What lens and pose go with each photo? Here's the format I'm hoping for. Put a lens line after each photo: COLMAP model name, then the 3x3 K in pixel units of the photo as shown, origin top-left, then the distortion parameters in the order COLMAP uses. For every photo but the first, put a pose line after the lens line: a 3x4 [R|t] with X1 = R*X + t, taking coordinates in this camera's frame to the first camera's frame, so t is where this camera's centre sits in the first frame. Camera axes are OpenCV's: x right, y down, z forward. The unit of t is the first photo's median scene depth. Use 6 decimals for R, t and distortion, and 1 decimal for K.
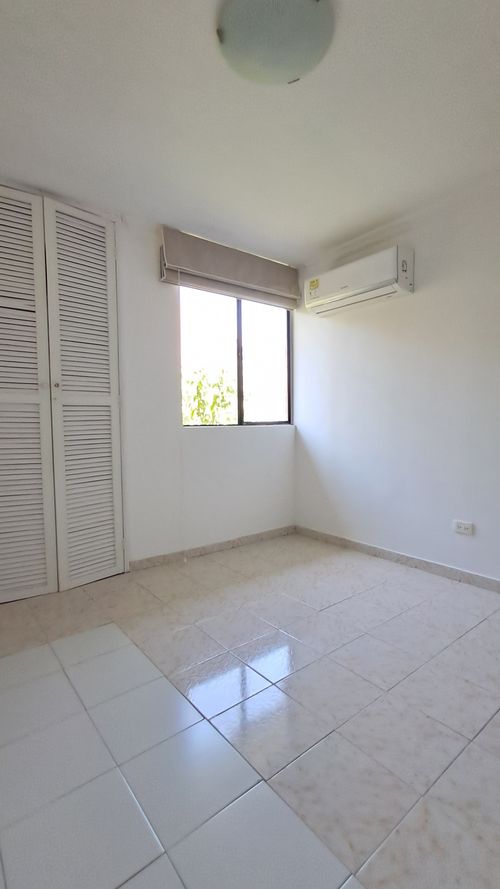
lens RADIAL K [[407.3, 0, 247.4], [0, 407.3, 443.7], [0, 0, 1]] dist [-0.004682, 0.005537]
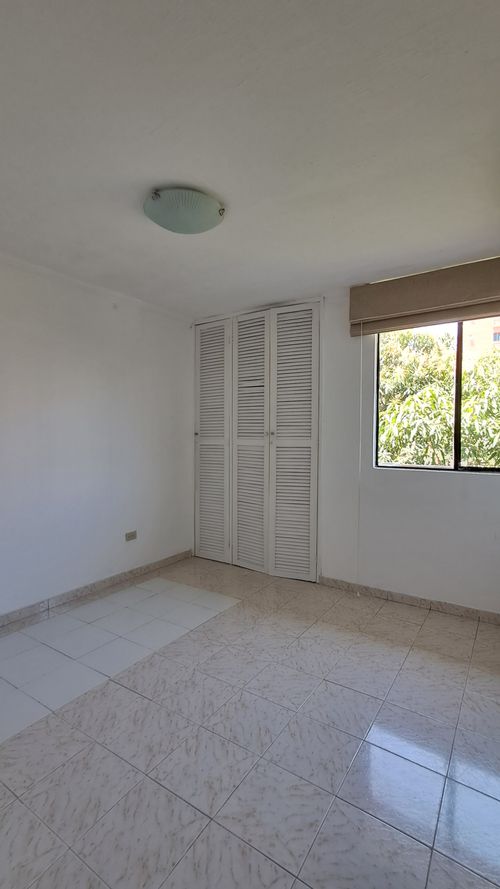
lens RADIAL K [[407.3, 0, 245.8], [0, 407.3, 444.2], [0, 0, 1]] dist [-0.004682, 0.005537]
pose [[0.307377, 0.035389, -0.950930, 0.816652], [-0.052346, 0.998424, 0.020236, -0.118185], [0.950147, 0.043557, 0.308745, 0.416853]]
